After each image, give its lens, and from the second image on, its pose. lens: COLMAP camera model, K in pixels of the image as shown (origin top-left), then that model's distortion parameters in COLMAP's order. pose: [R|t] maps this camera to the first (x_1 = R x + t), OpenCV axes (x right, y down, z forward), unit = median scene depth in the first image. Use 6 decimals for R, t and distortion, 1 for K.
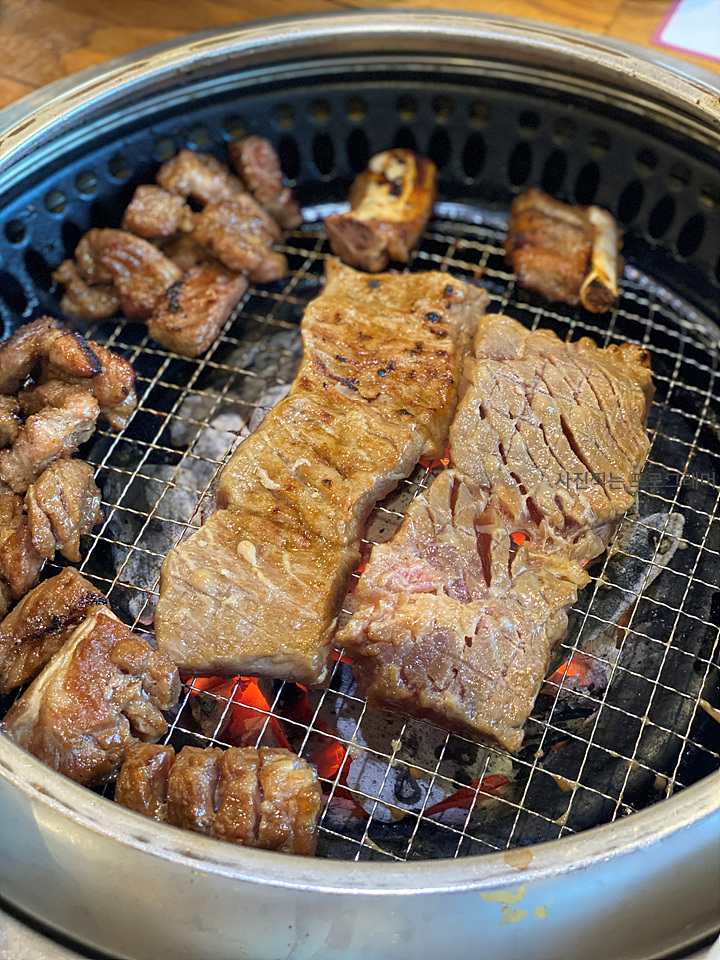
lens RADIAL K [[1425.9, 0, 387.4], [0, 1425.9, 480.4], [0, 0, 1]] dist [-0.015416, 0.000000]
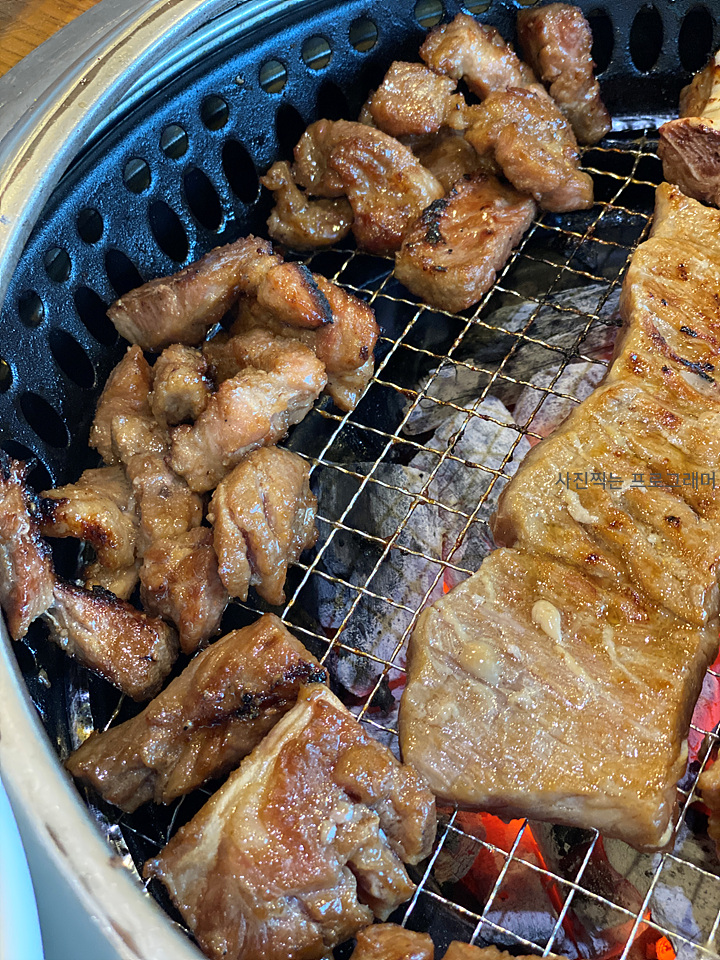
lens RADIAL K [[1425.9, 0, 358.3], [0, 1425.9, 479.7], [0, 0, 1]] dist [-0.015416, 0.000000]
pose [[0.992820, 0.089095, -0.079810, -0.128905], [-0.087399, 0.995872, 0.024507, -0.019878], [0.081664, -0.017356, 0.996509, 0.330519]]
